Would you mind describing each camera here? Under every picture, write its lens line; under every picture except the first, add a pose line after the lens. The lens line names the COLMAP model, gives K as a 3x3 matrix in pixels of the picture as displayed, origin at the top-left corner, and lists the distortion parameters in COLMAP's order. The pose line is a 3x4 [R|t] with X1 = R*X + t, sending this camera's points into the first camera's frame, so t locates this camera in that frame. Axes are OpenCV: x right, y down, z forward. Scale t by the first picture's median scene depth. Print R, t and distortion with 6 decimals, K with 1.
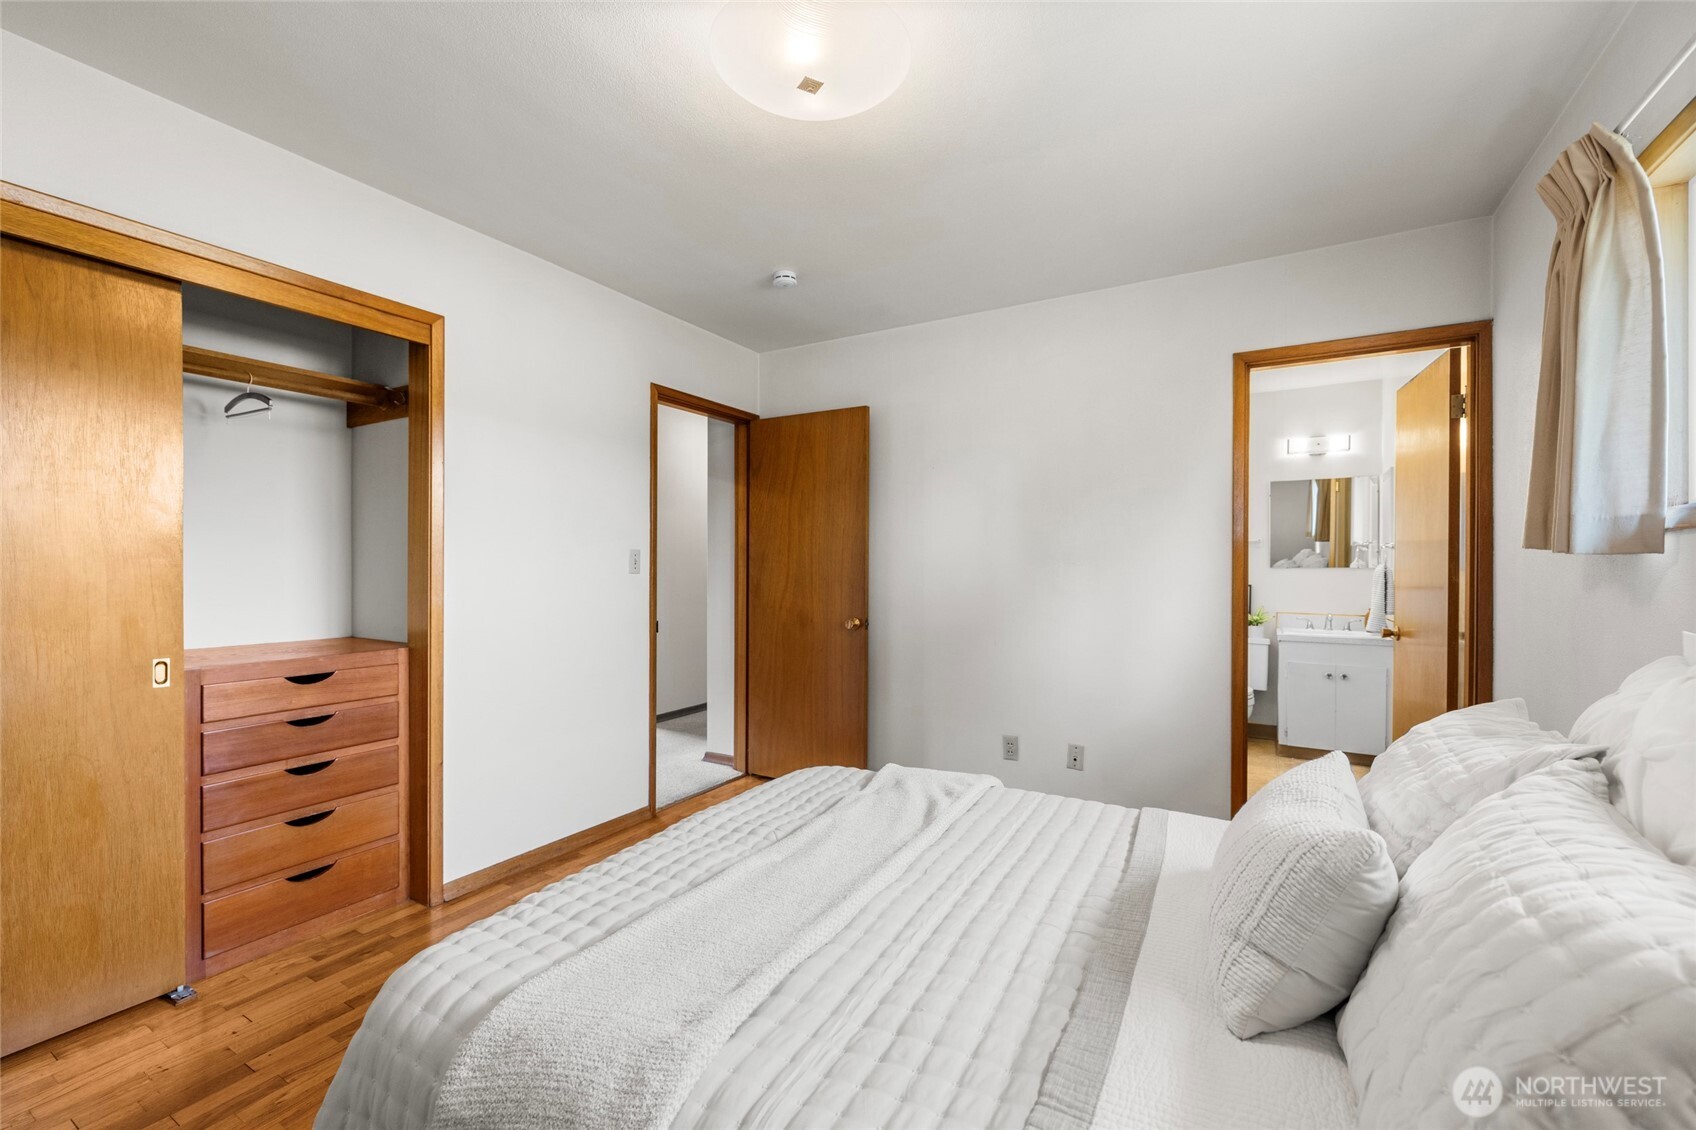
lens RADIAL K [[709.6, 0, 837.7], [0, 709.6, 547.5], [0, 0, 1]] dist [-0.001032, 0.000084]
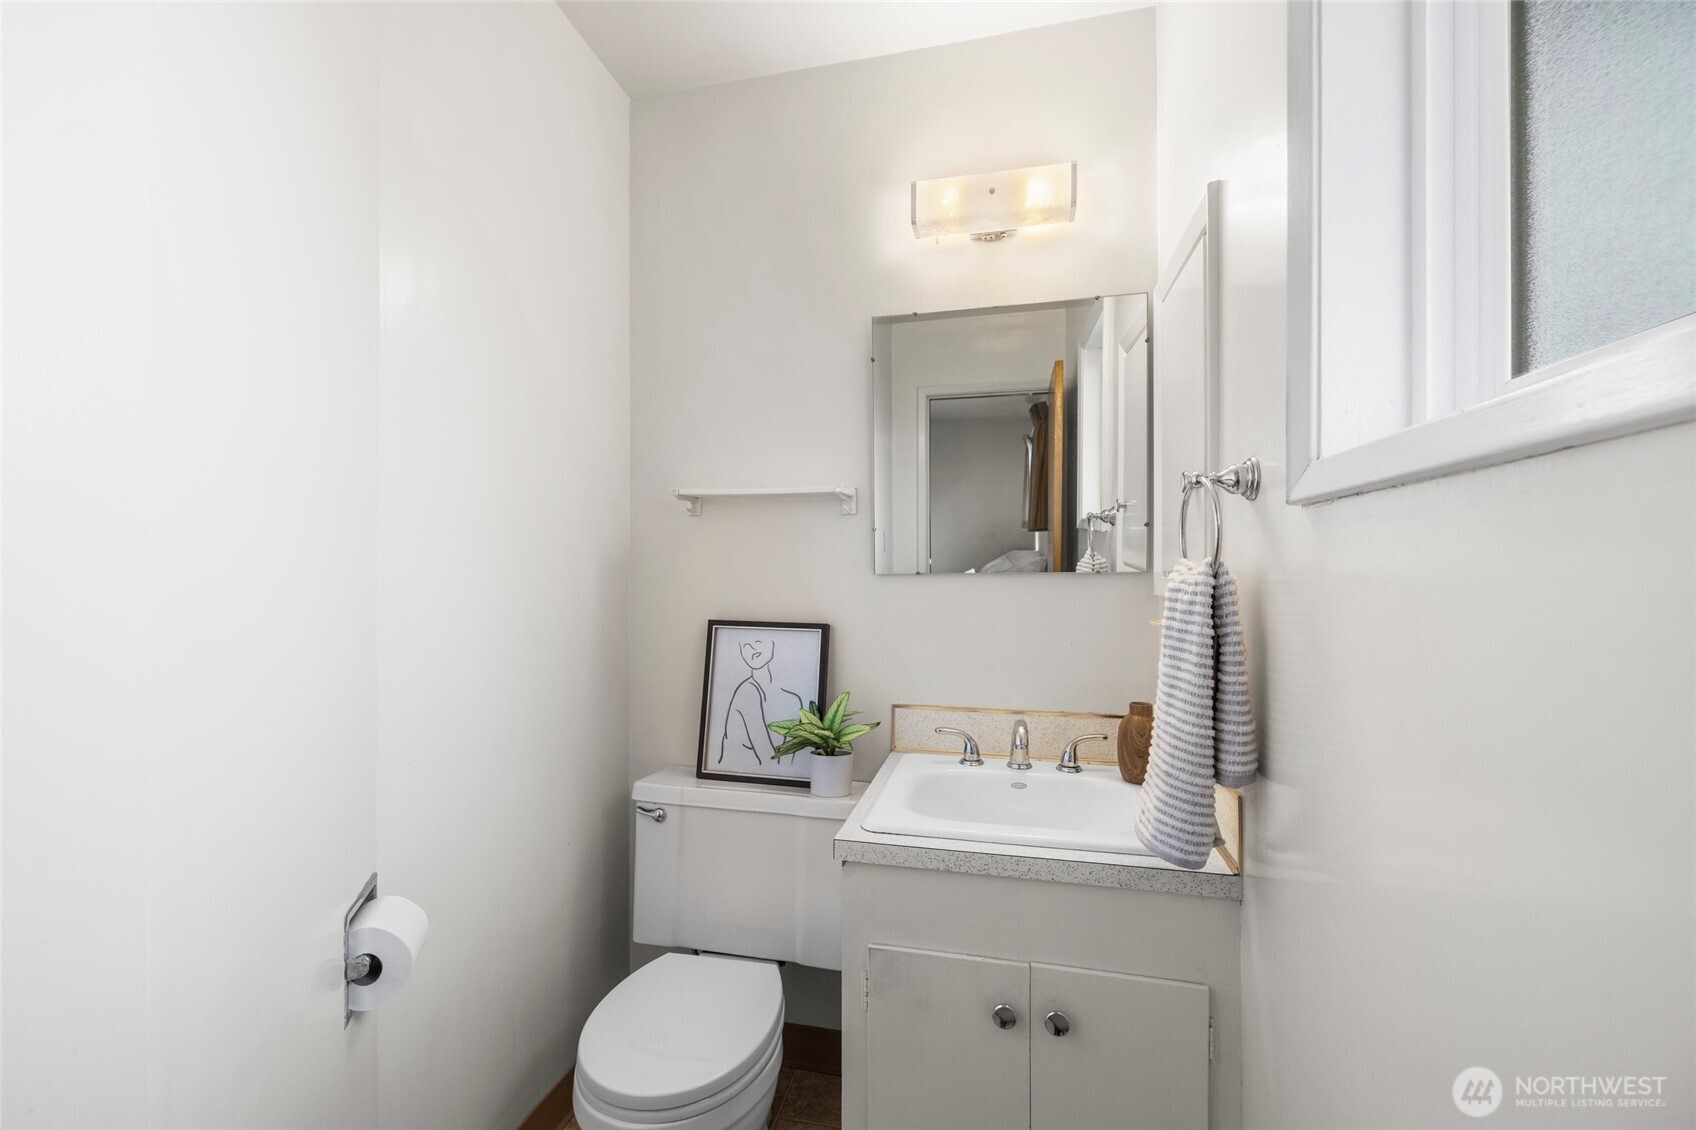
lens RADIAL K [[709.6, 0, 837.7], [0, 709.6, 547.5], [0, 0, 1]] dist [-0.001032, 0.000084]
pose [[0.955237, 0.001137, 0.295839, 0.421523], [0.002761, 0.999915, -0.012756, 0.017021], [-0.295829, 0.013002, 0.955153, 0.582463]]
